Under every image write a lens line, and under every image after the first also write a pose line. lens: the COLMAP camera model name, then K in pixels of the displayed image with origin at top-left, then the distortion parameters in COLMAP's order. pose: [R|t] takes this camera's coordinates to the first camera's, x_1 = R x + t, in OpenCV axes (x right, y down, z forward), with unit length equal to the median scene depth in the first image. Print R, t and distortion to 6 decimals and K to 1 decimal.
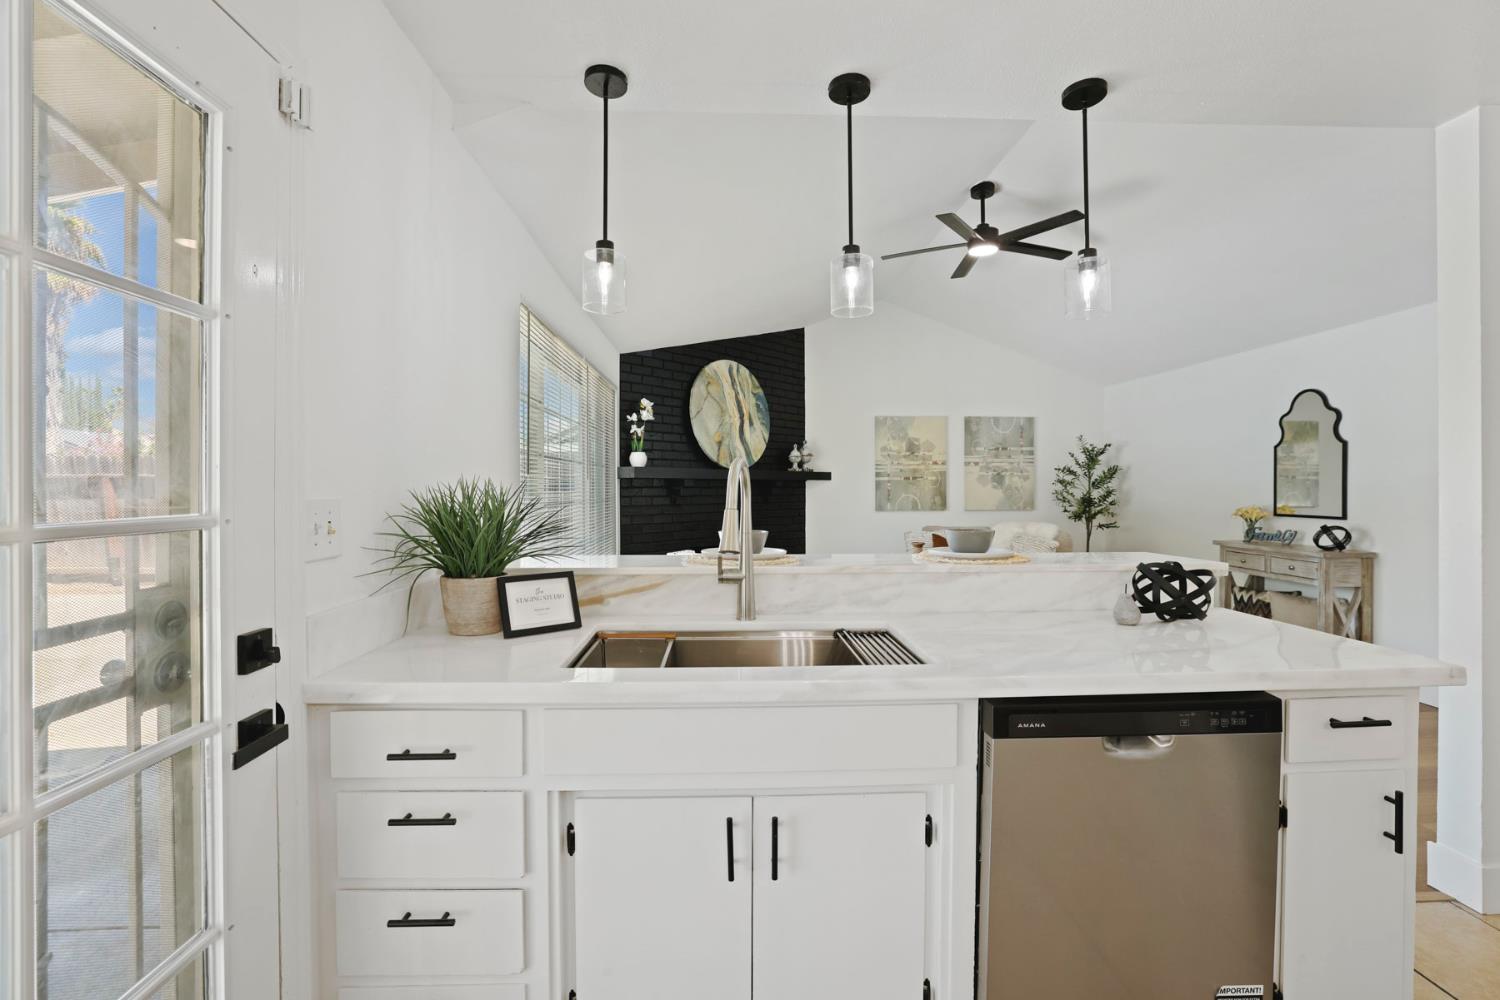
lens RADIAL K [[653.4, 0, 749.7], [0, 653.4, 491.9], [0, 0, 1]] dist [-0.041195, 0.011795]
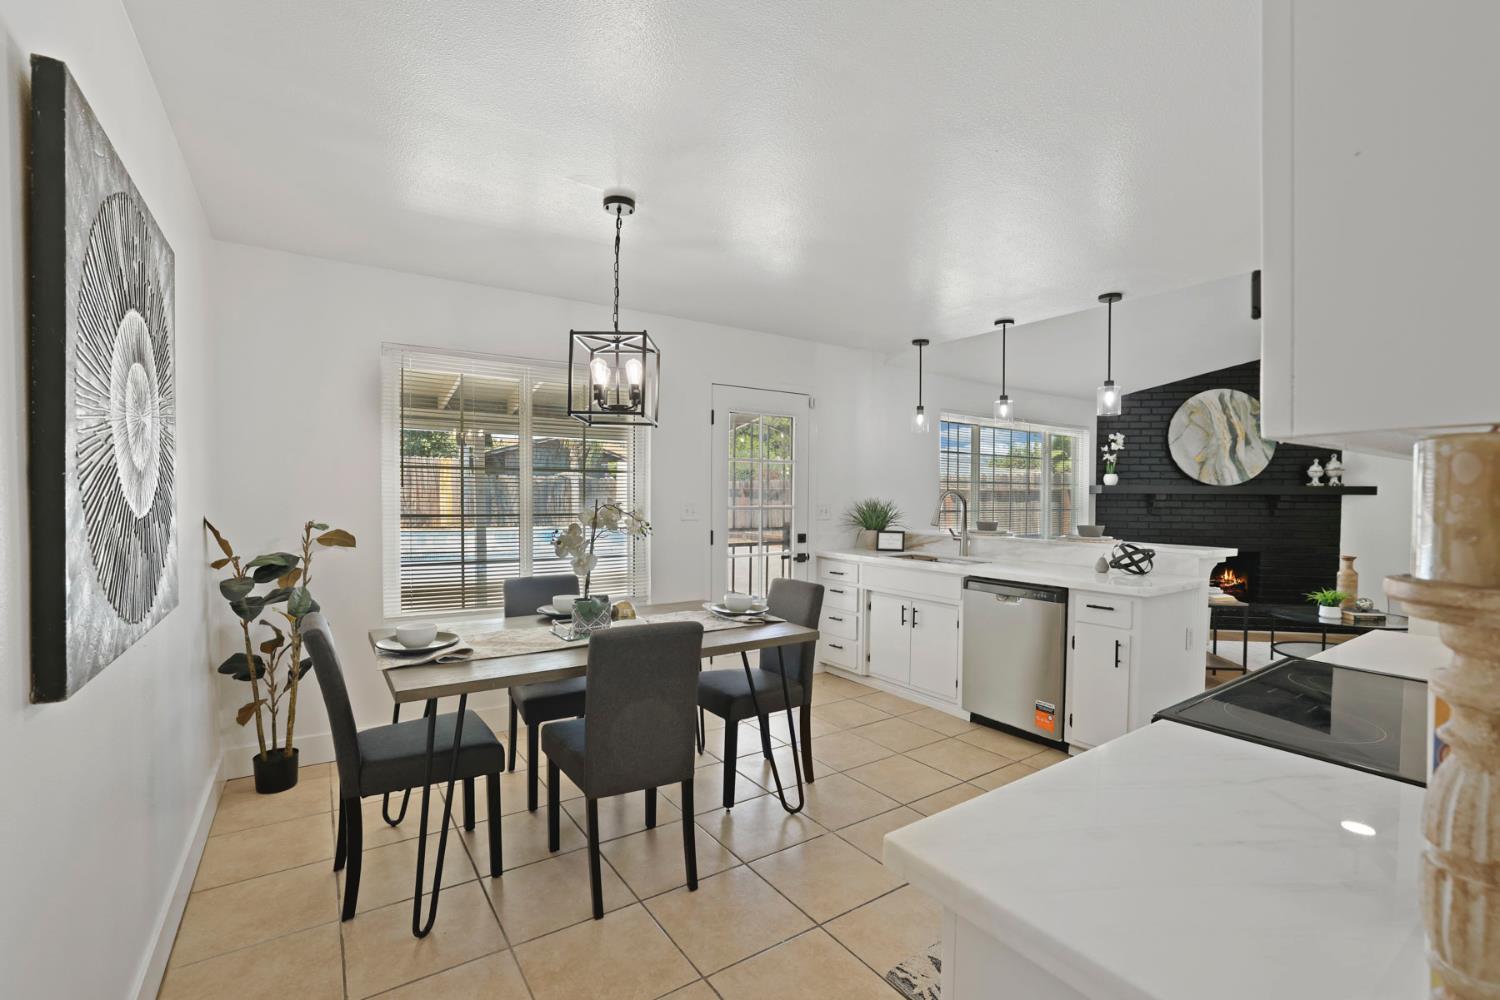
lens RADIAL K [[653.4, 0, 750.1], [0, 653.4, 511.3], [0, 0, 1]] dist [-0.041195, 0.011795]
pose [[0.523315, 0.027052, -0.851710, 0.517975], [-0.012279, 0.999632, 0.024206, -0.006208], [0.852051, -0.002209, 0.523455, -0.296798]]
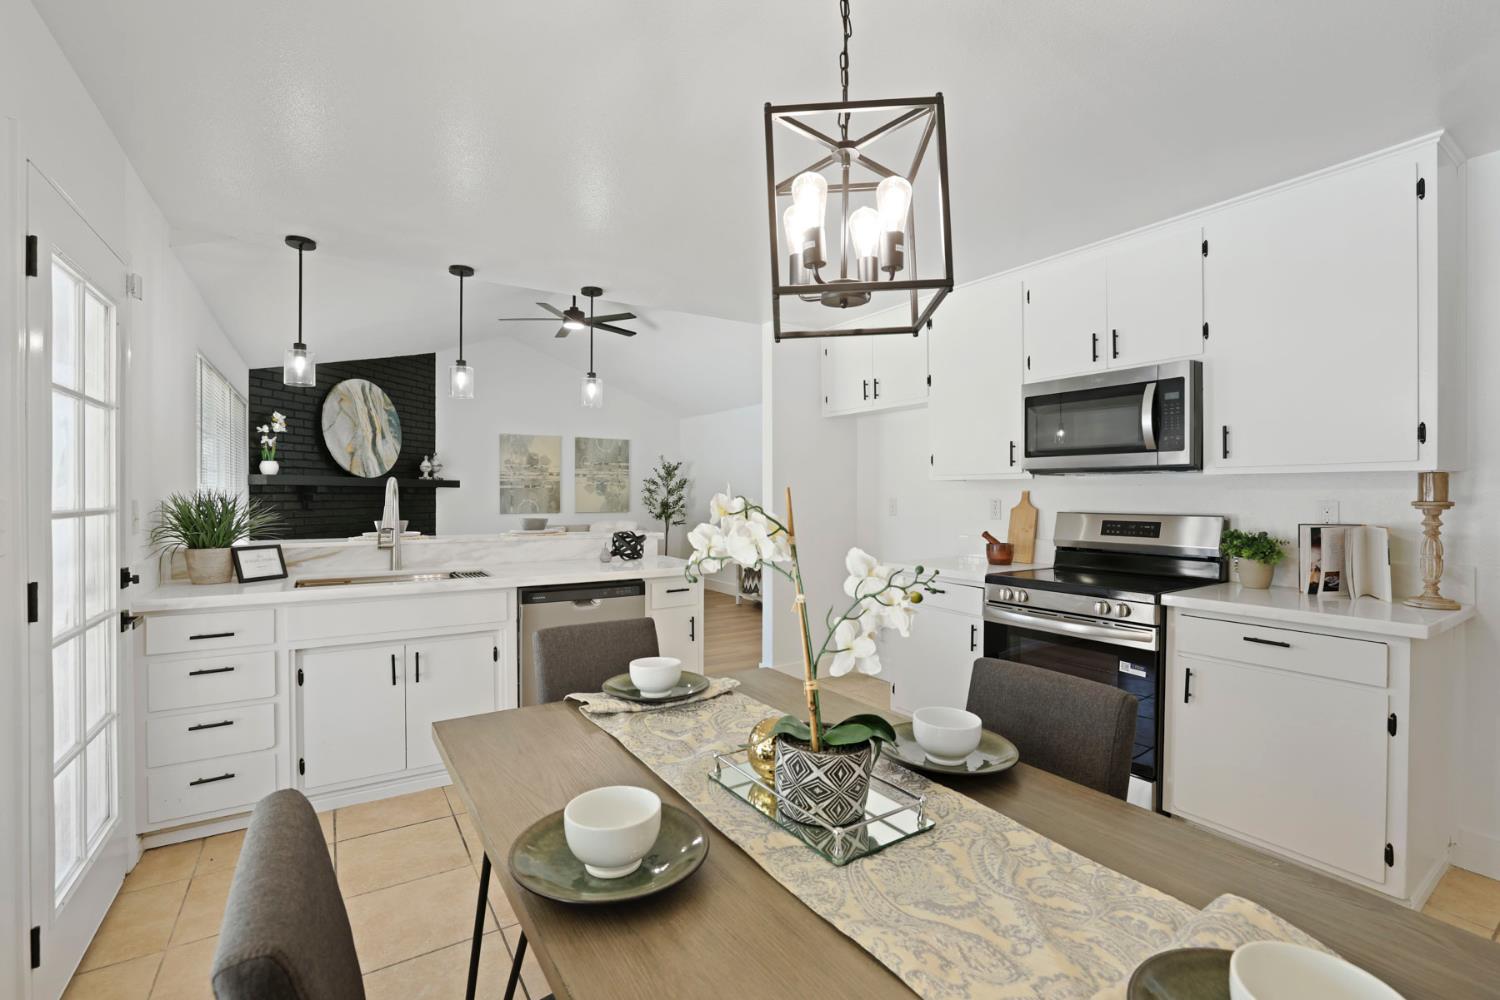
lens RADIAL K [[653.4, 0, 752.0], [0, 653.4, 501.8], [0, 0, 1]] dist [-0.041195, 0.011795]
pose [[0.859466, -0.001964, 0.511188, -0.021932], [-0.001025, 0.999984, 0.005566, 0.000905], [-0.511191, -0.005308, 0.859451, -0.304141]]
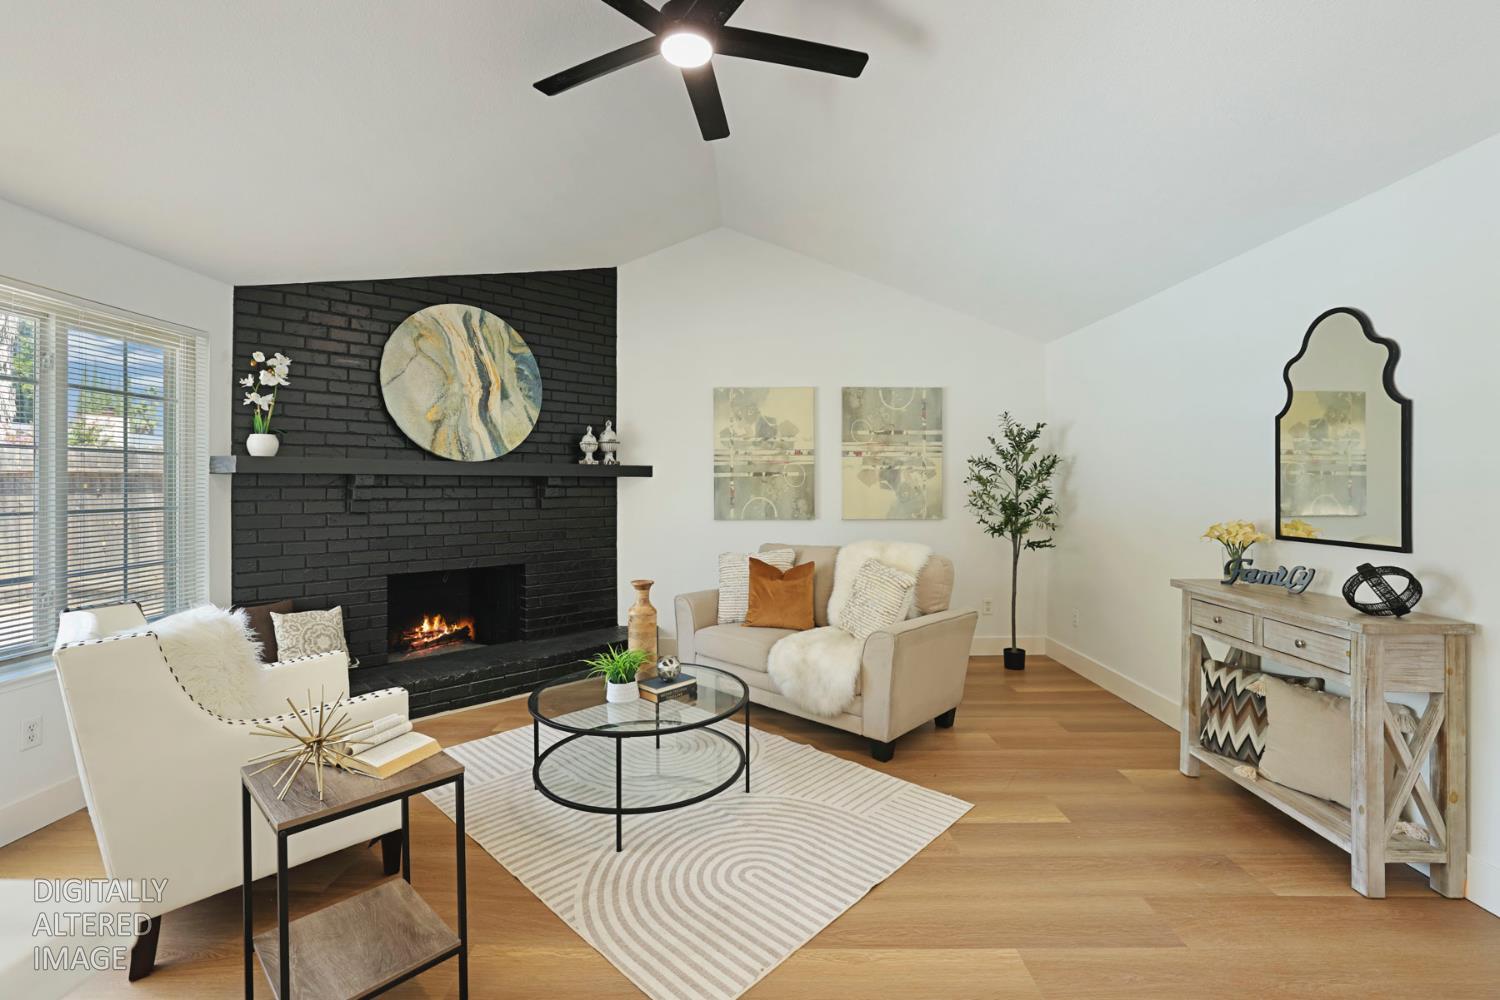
lens RADIAL K [[653.4, 0, 741.2], [0, 653.4, 482.8], [0, 0, 1]] dist [-0.041195, 0.011795]
pose [[0.998312, 0.001382, -0.058057, 0.317955], [-0.001941, 0.999952, -0.009577, -0.005304], [0.058041, 0.009674, 0.998267, 0.340006]]
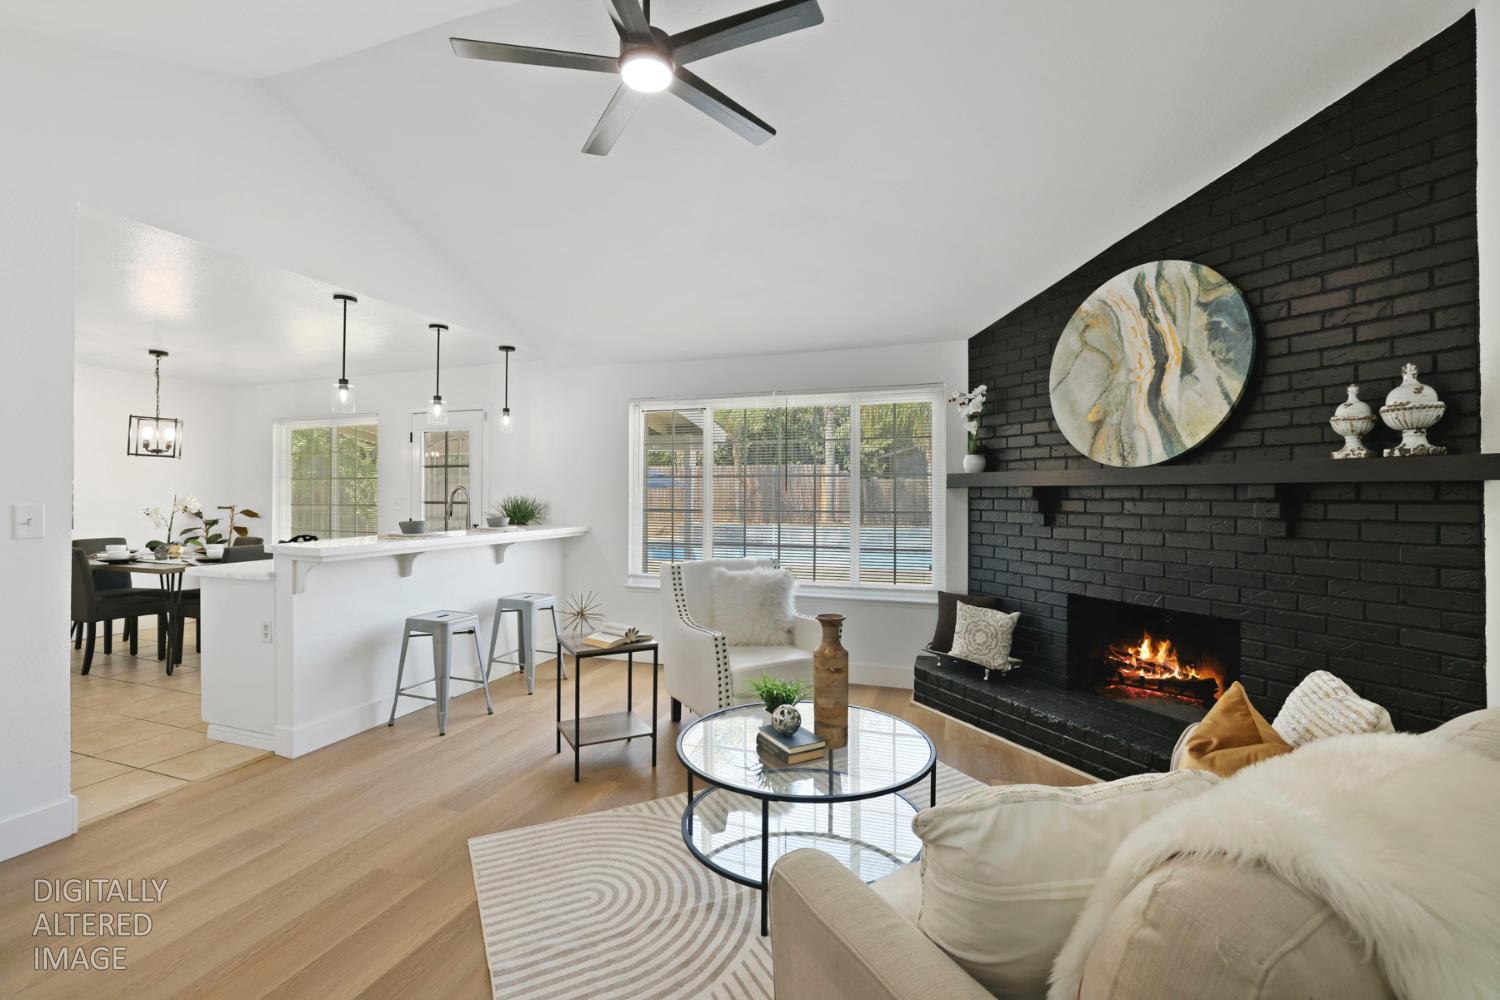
lens RADIAL K [[653.4, 0, 751.4], [0, 653.4, 488.5], [0, 0, 1]] dist [-0.041195, 0.011795]
pose [[-0.369714, -0.007300, -0.929117, 0.610901], [-0.006485, 0.999965, -0.005276, -0.011551], [0.929123, 0.004075, -0.369748, 0.936476]]
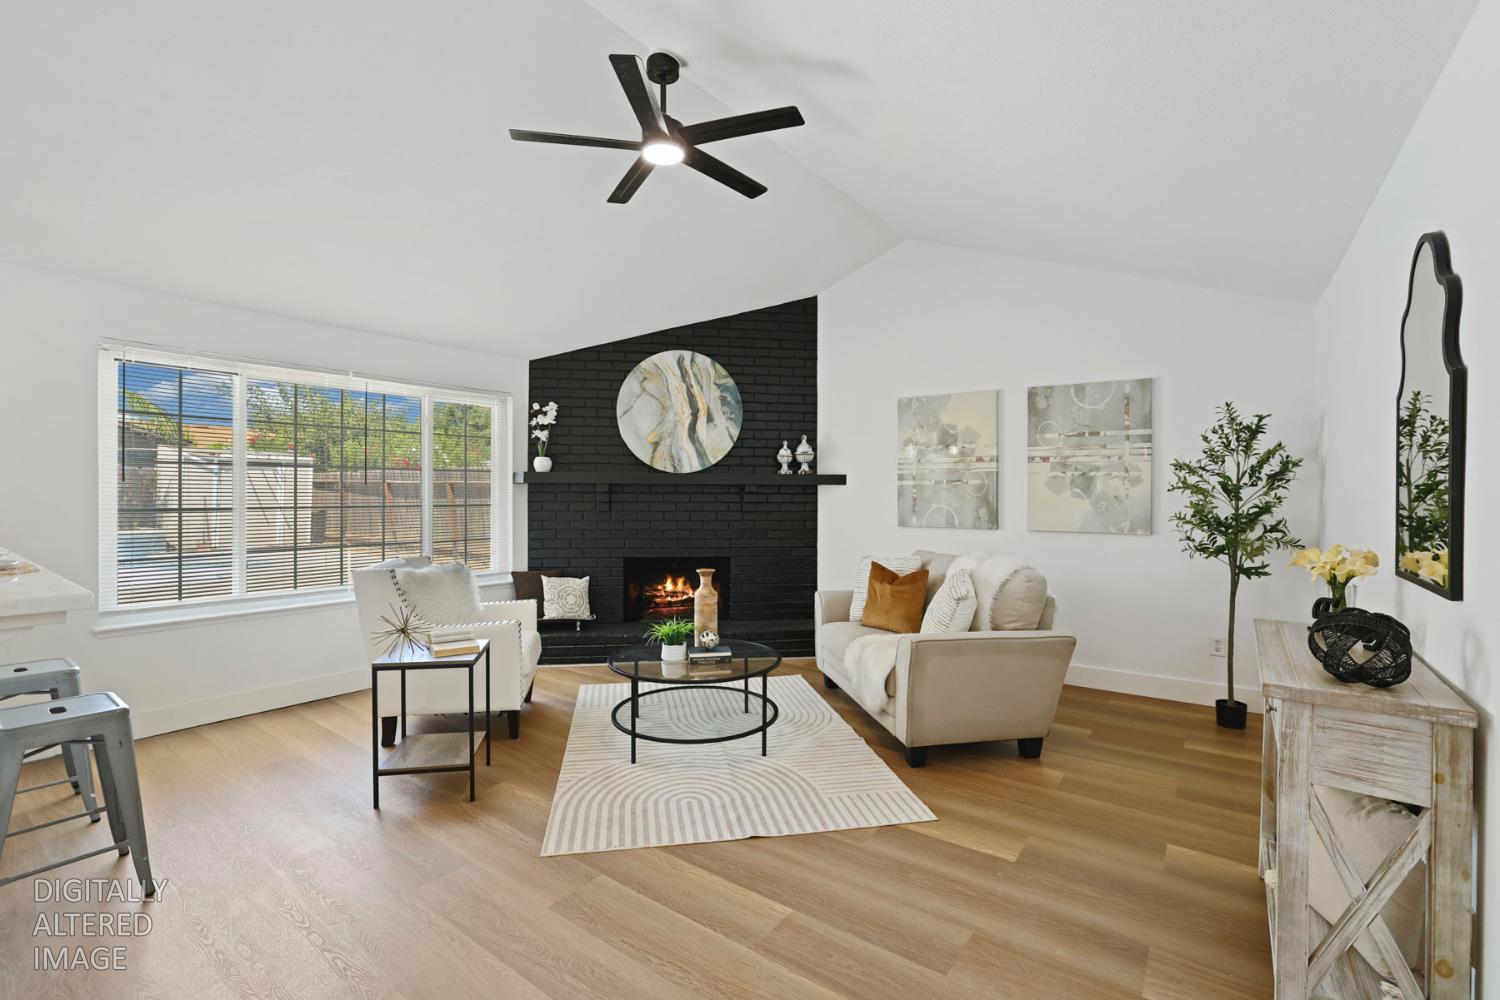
lens RADIAL K [[653.4, 0, 746.6], [0, 653.4, 498.8], [0, 0, 1]] dist [-0.041195, 0.011795]
pose [[0.782990, 0.012972, -0.621899, 0.625350], [-0.010553, 0.999916, 0.007570, -0.006642], [0.621944, 0.000636, 0.783061, 0.372071]]
